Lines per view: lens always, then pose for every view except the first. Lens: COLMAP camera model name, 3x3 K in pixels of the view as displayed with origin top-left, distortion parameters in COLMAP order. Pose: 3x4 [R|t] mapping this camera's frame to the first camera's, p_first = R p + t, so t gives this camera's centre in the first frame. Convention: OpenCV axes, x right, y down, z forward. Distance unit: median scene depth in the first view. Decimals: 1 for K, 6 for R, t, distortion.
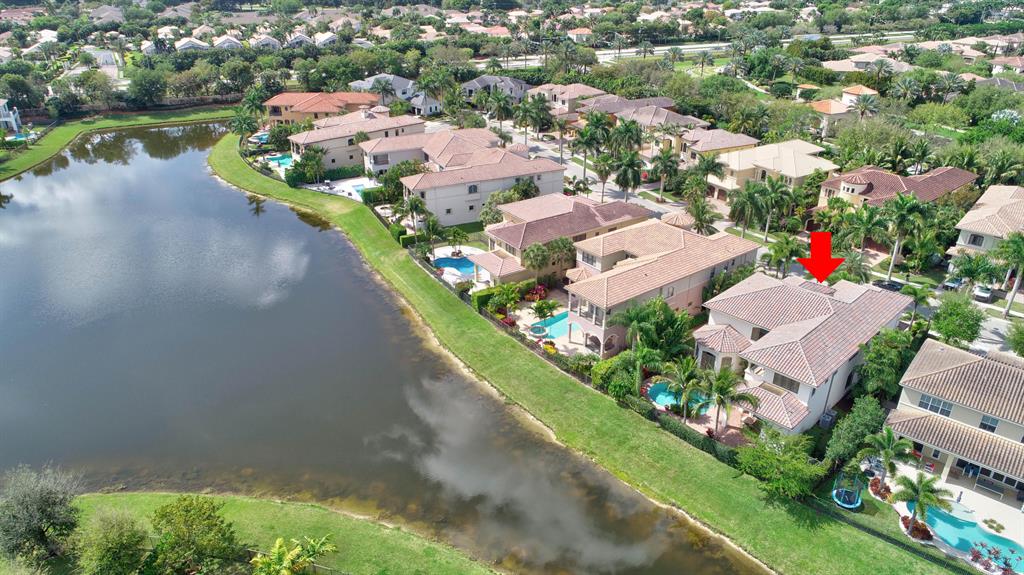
lens RADIAL K [[696.8, 0, 513.6], [0, 696.8, 294.1], [0, 0, 1]] dist [-0.004023, -0.006611]
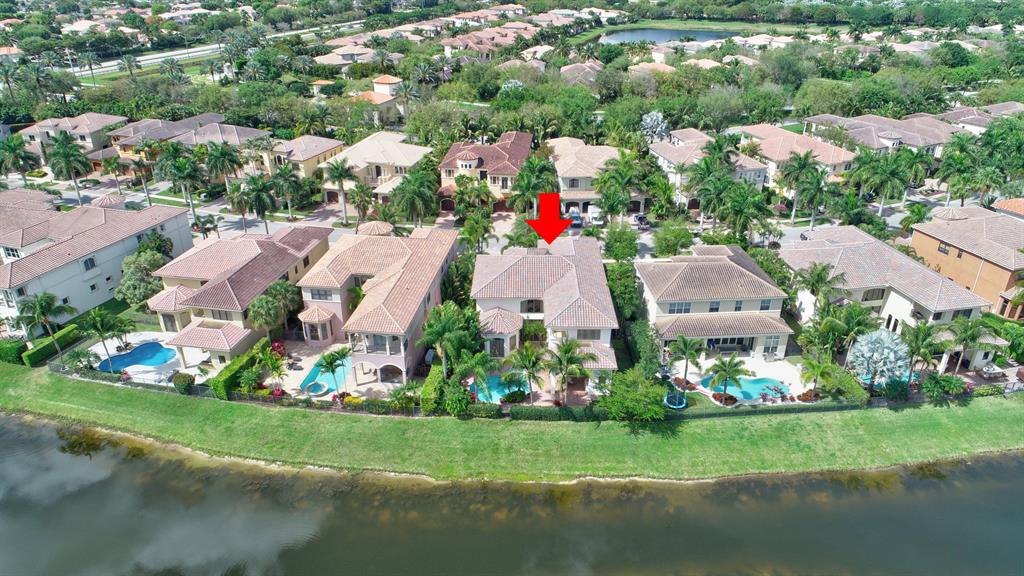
lens RADIAL K [[696.8, 0, 514.0], [0, 696.8, 282.4], [0, 0, 1]] dist [-0.004023, -0.006611]
pose [[0.695570, -0.306761, 0.649677, -0.271687], [0.314003, 0.943128, 0.109138, -0.077179], [-0.646208, 0.128088, 0.752335, 0.136702]]
